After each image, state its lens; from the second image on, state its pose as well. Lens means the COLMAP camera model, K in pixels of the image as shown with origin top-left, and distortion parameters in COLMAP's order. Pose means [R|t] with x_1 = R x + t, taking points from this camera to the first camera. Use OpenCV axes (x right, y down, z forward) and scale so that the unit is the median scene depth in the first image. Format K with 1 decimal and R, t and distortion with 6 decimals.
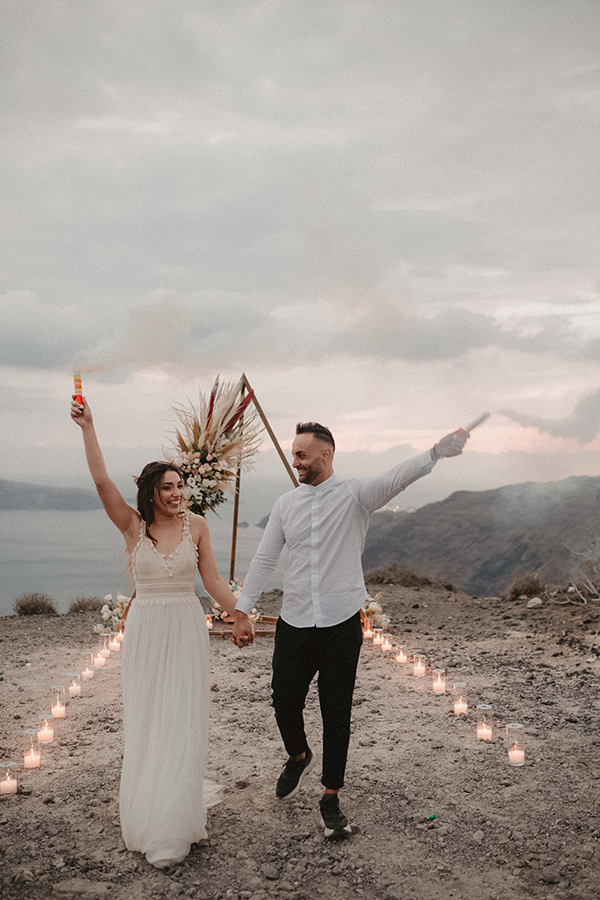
lens RADIAL K [[986.8, 0, 300.0], [0, 986.8, 450.0], [0, 0, 1]] dist [-0.000252, 0.000616]
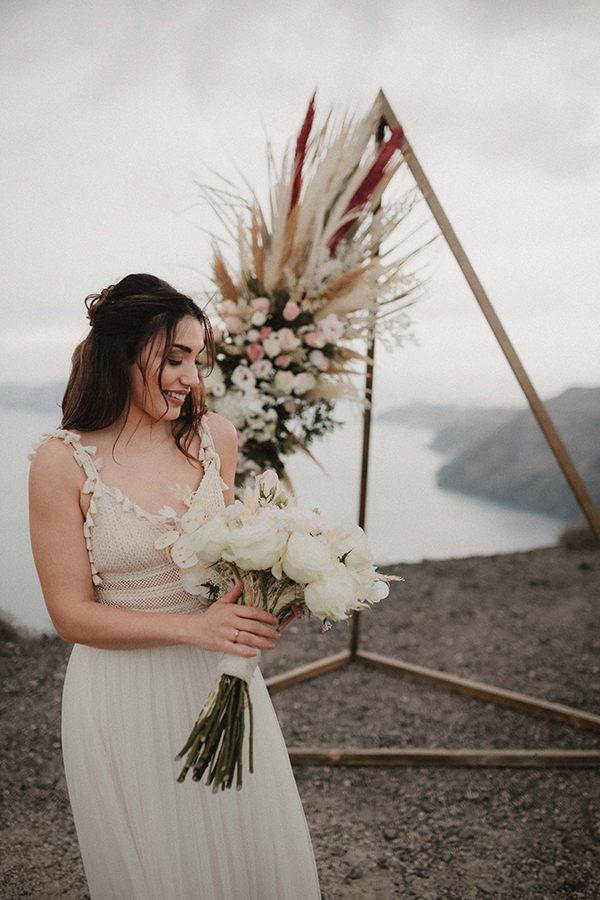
lens RADIAL K [[902.0, 0, 300.0], [0, 902.0, 450.0], [0, 0, 1]] dist [-0.046001, 0.014769]
pose [[0.992797, -0.007717, -0.119561, -0.049117], [0.021065, 0.993621, 0.110782, 0.021272], [0.117943, -0.112502, 0.986627, 0.657079]]
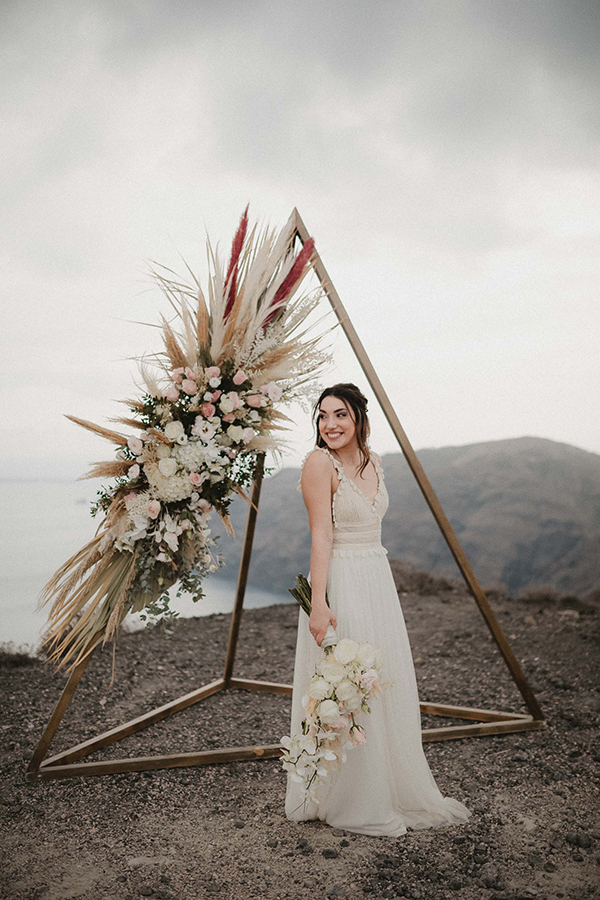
lens RADIAL K [[874.1, 0, 300.0], [0, 874.1, 450.0], [0, 0, 1]] dist [-0.050770, -0.006620]
pose [[0.979790, -0.011009, 0.199726, -0.143280], [0.006977, 0.999758, 0.020876, 0.031969], [-0.199907, -0.019061, 0.979629, 0.593045]]
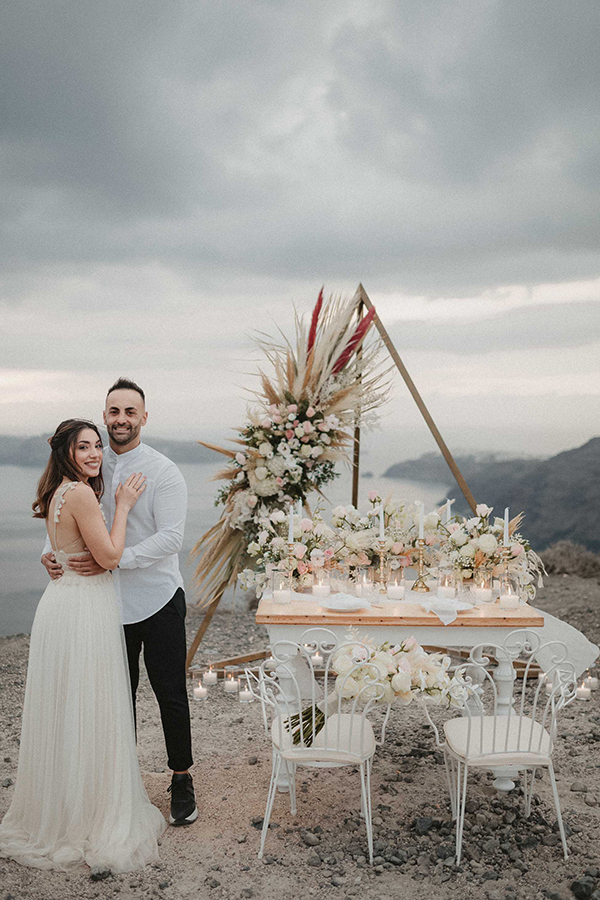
lens RADIAL K [[986.8, 0, 300.0], [0, 986.8, 450.0], [0, 0, 1]] dist [-0.000252, 0.000616]
pose [[0.992051, -0.016267, -0.124782, -0.017130], [0.022772, 0.998445, 0.050884, -0.000749], [0.123760, -0.053321, 0.990879, 0.341488]]
